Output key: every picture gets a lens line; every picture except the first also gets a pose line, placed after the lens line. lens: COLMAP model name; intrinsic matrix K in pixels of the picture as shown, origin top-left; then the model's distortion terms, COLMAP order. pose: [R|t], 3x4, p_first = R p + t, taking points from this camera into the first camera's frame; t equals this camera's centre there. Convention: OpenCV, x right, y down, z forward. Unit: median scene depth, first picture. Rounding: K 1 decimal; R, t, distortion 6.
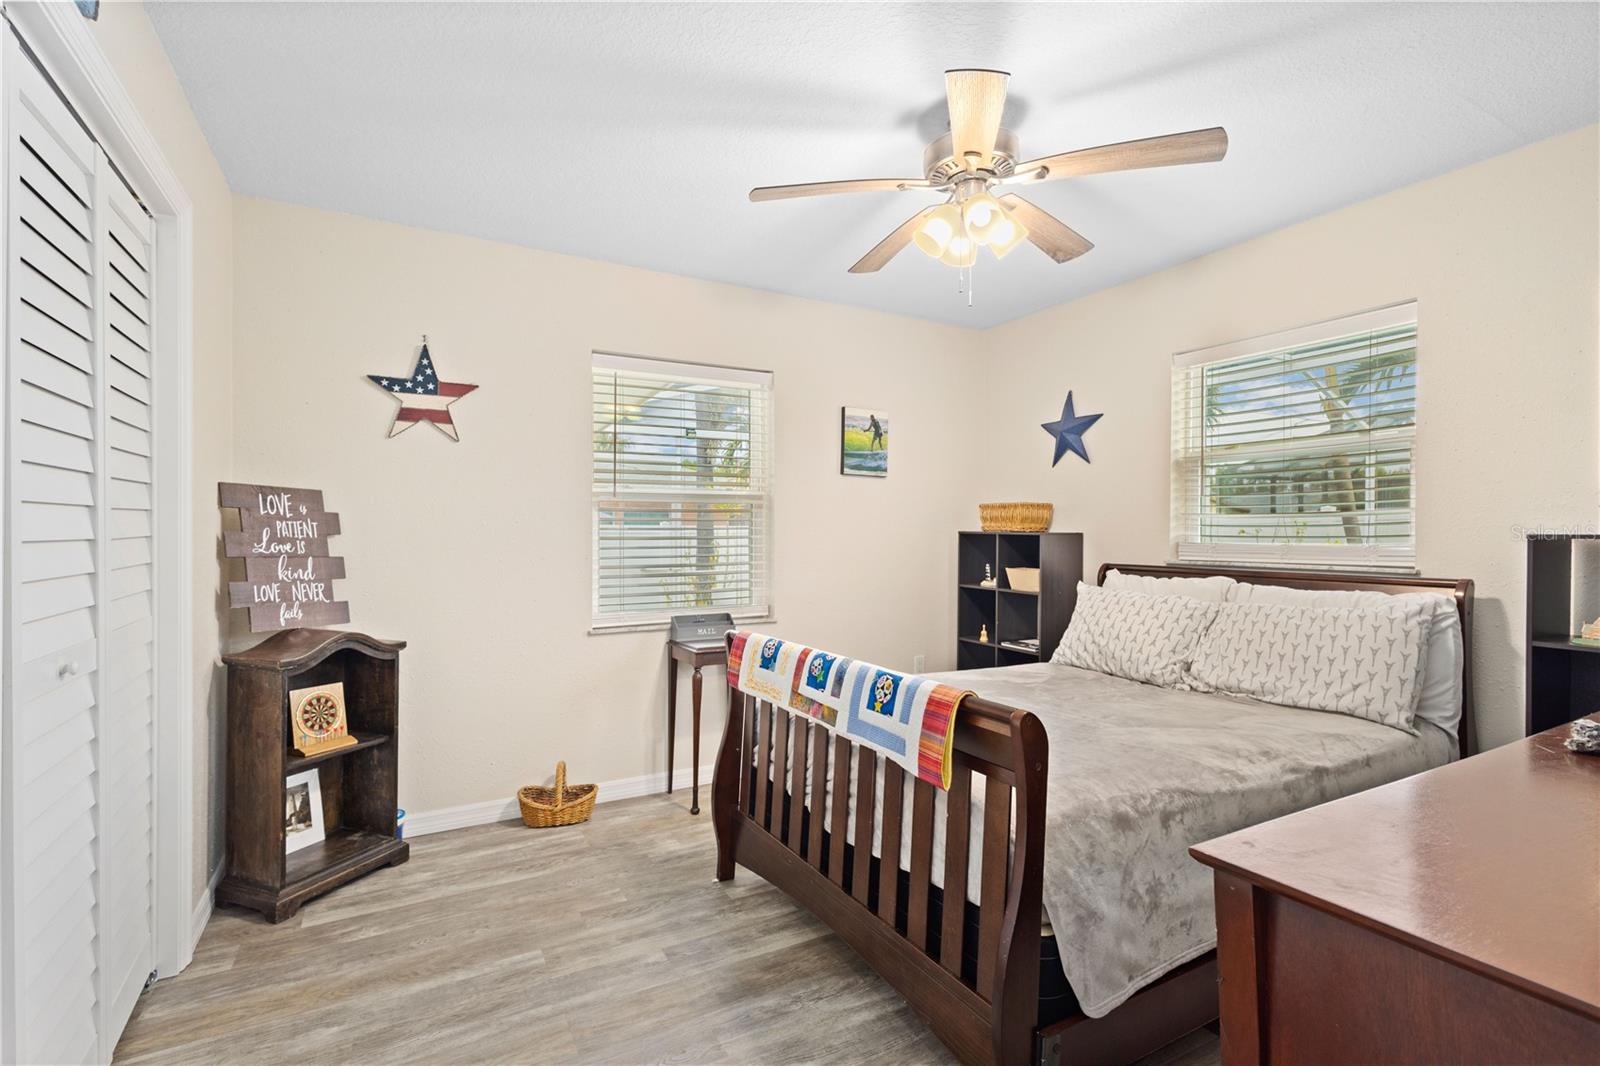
lens RADIAL K [[751.5, 0, 801.6], [0, 751.5, 533.0], [0, 0, 1]] dist [-0.001322, -0.000043]
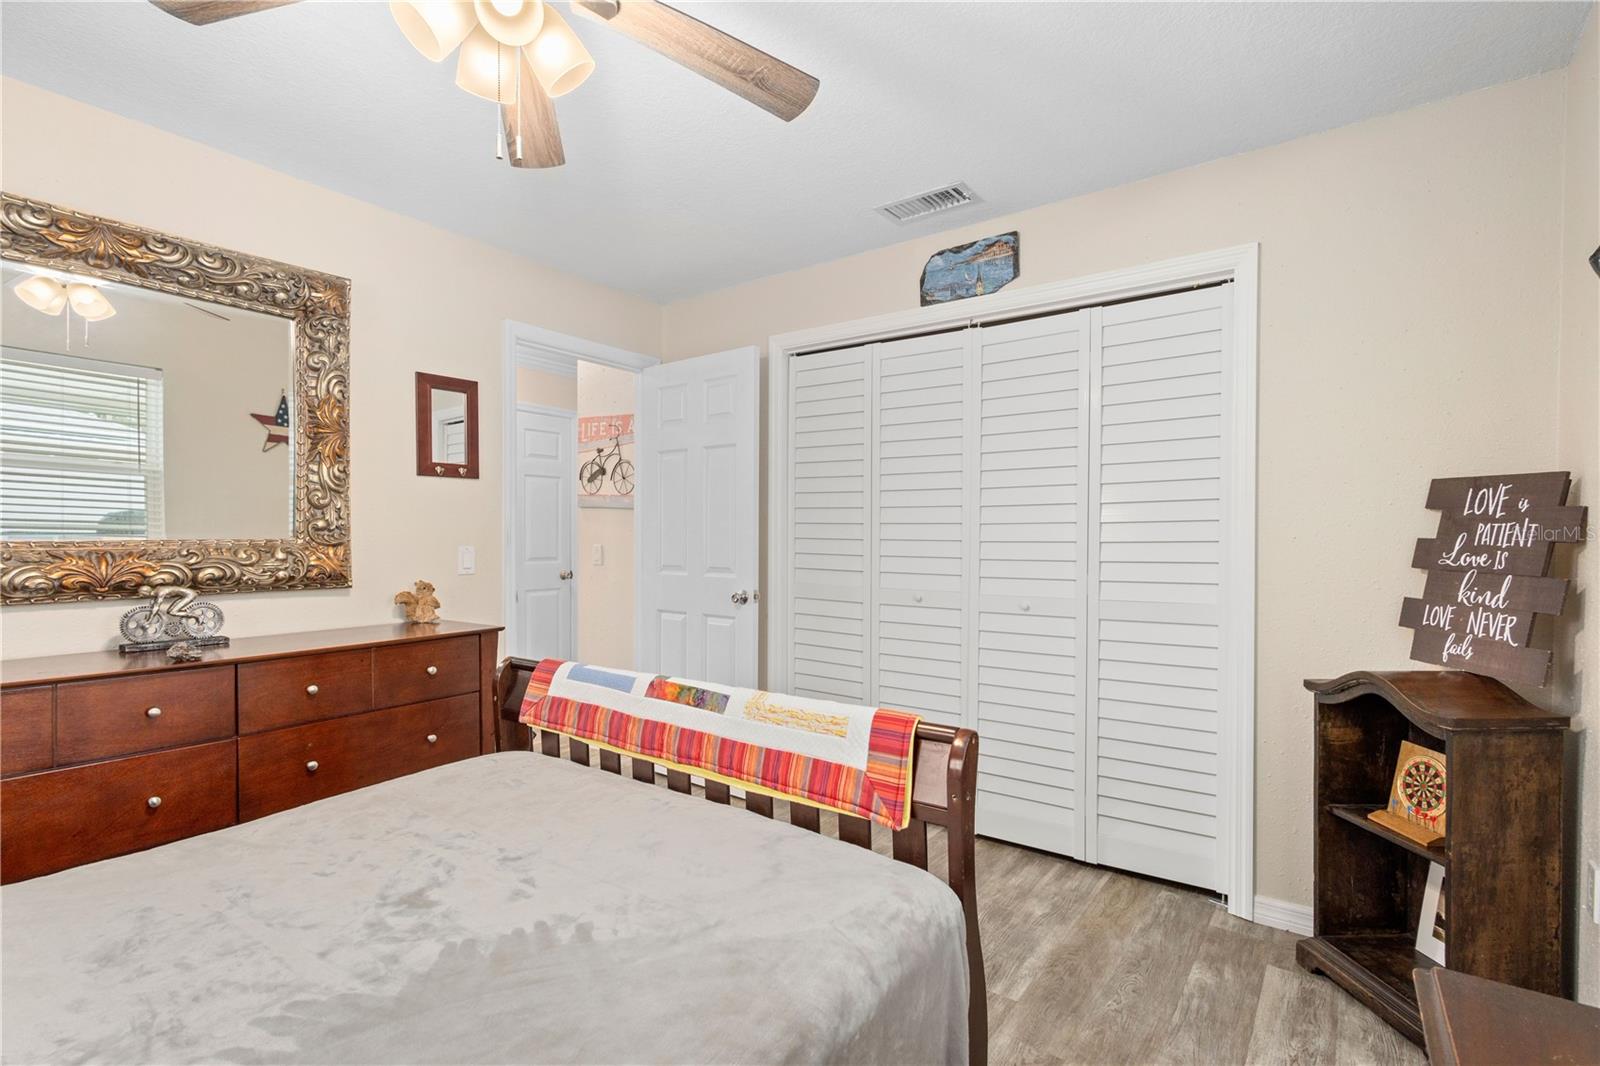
lens RADIAL K [[738.5, 0, 804.5], [0, 738.5, 535.0], [0, 0, 1]] dist [0.010413, -0.003087]
pose [[-0.904719, -0.003082, -0.425998, 0.211412], [-0.005257, 0.999978, 0.003929, -0.003941], [0.425977, 0.005794, -0.904716, 1.385551]]
